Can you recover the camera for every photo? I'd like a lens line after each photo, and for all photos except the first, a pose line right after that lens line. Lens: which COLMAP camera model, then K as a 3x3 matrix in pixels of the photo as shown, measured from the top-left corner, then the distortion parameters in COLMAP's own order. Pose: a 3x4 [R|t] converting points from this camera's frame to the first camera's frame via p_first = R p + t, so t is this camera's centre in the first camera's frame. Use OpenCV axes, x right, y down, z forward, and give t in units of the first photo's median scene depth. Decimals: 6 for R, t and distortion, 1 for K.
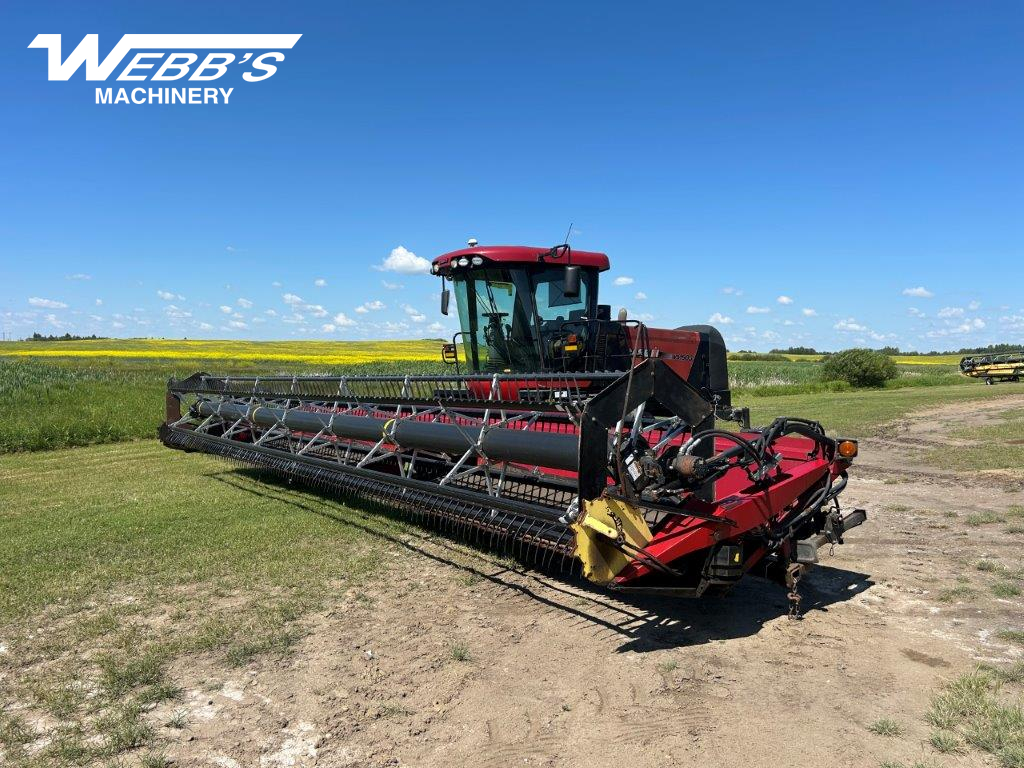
lens RADIAL K [[787.7, 0, 511.3], [0, 787.7, 380.8], [0, 0, 1]] dist [0.057229, -0.084191]
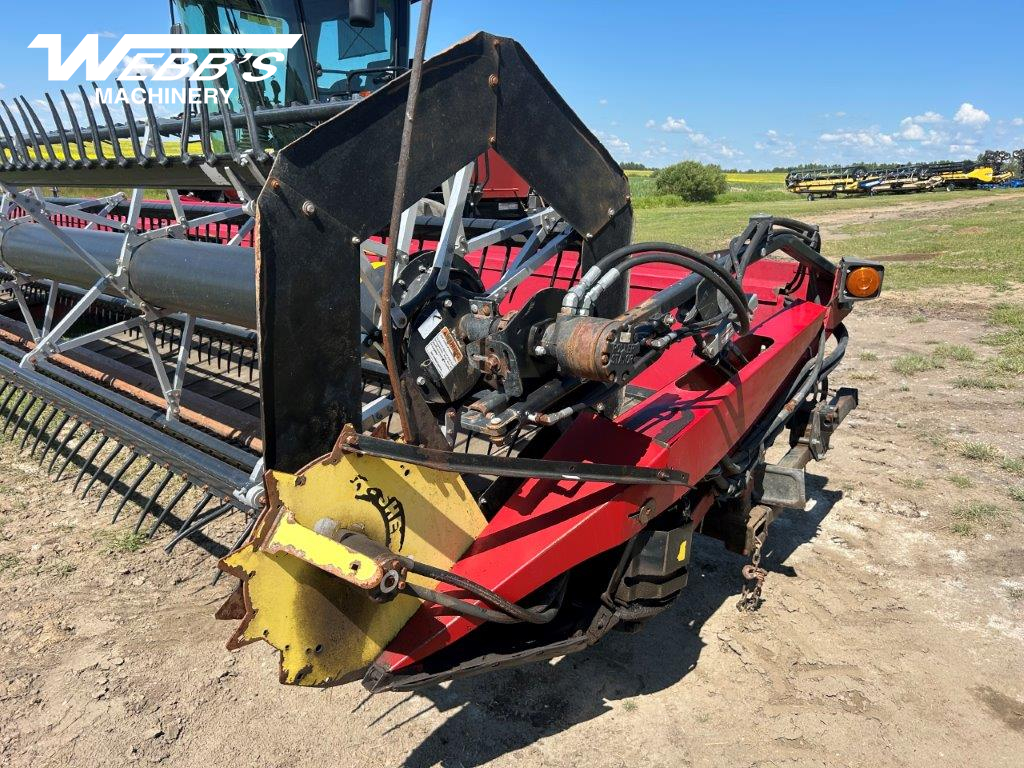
lens RADIAL K [[774.7, 0, 508.2], [0, 774.7, 387.0], [0, 0, 1]] dist [0.044263, -0.005274]
pose [[0.979535, -0.031946, 0.198721, 0.111199], [-0.016811, 0.970888, 0.238942, 0.039623], [-0.200570, -0.237393, 0.950482, 0.629015]]
